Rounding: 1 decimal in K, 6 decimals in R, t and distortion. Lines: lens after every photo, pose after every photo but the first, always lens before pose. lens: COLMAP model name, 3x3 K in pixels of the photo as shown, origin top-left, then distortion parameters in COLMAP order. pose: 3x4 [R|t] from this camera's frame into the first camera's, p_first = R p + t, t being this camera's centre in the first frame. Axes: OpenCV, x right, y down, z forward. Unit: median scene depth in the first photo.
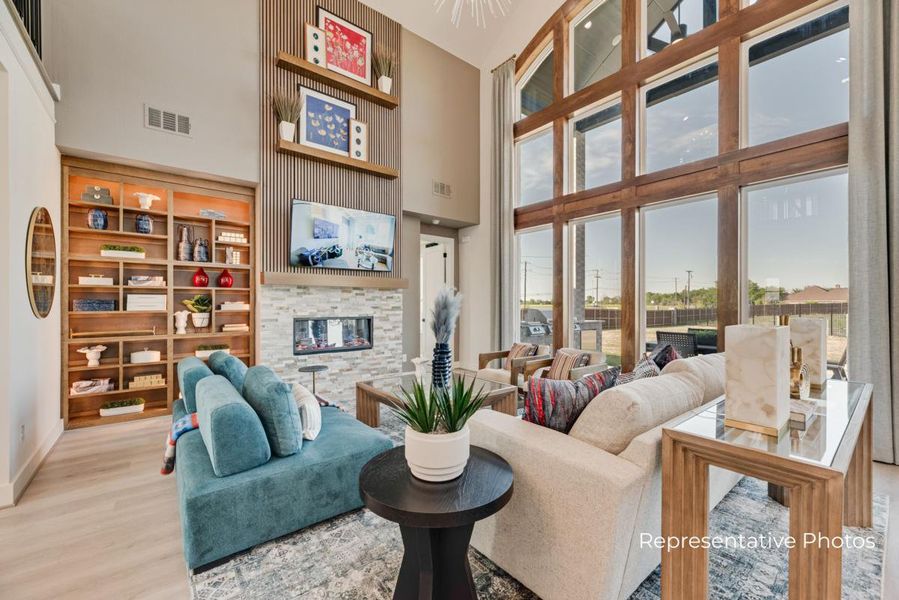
lens RADIAL K [[366.5, 0, 449.5], [0, 366.5, 300.0], [0, 0, 1]] dist [-0.000186, 0.000102]
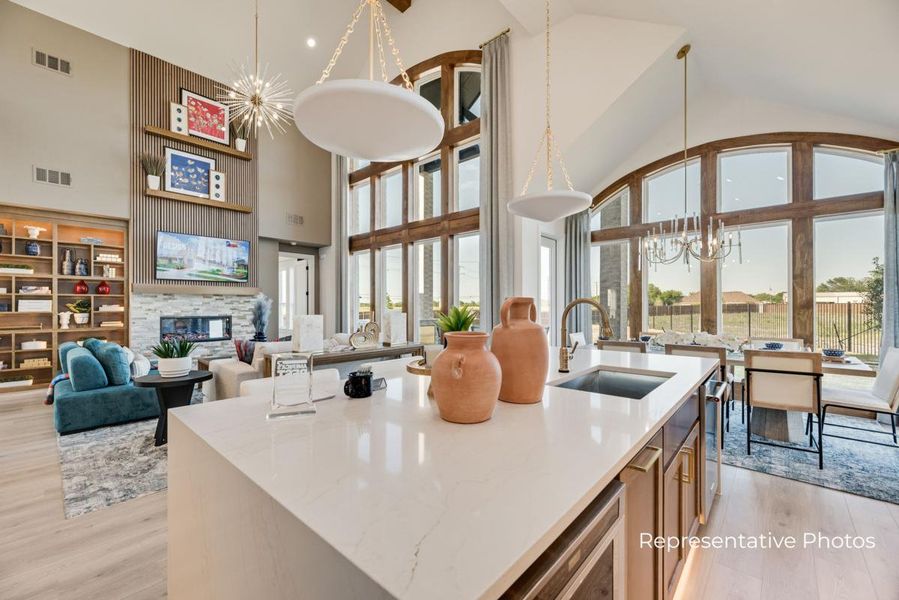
lens RADIAL K [[365.4, 0, 450.4], [0, 365.4, 302.4], [0, 0, 1]] dist [0.001149, -0.000236]
pose [[0.987718, 0.000208, 0.156246, 0.448240], [-0.000315, 1.000000, 0.000657, -0.006200], [-0.156246, -0.000698, 0.987718, -0.538173]]
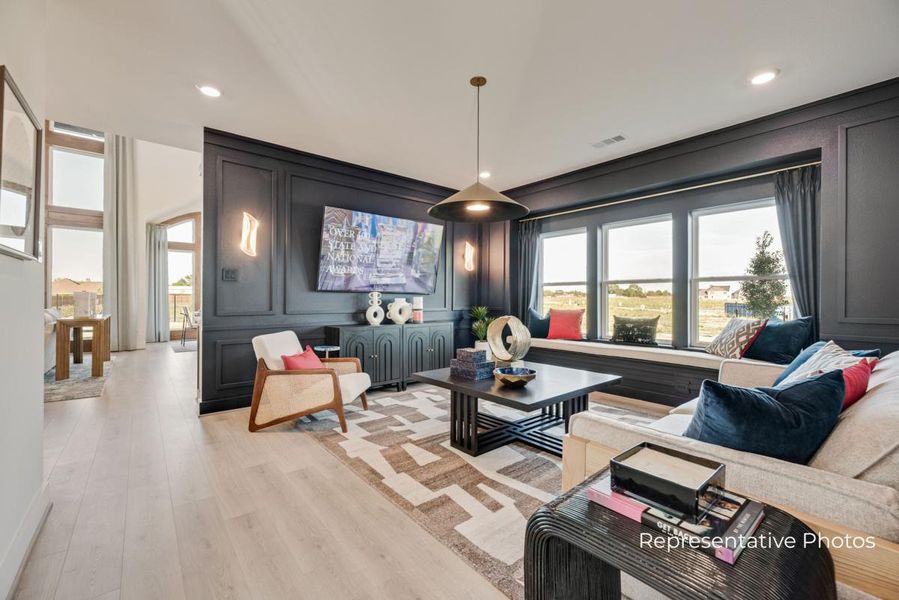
lens RADIAL K [[366.5, 0, 449.5], [0, 366.5, 300.0], [0, 0, 1]] dist [-0.000186, 0.000102]
pose [[-0.022489, -0.008249, 0.999713, -0.870265], [-0.009518, 0.999922, 0.008036, 0.026543], [-0.999702, -0.009335, -0.022566, -0.774958]]
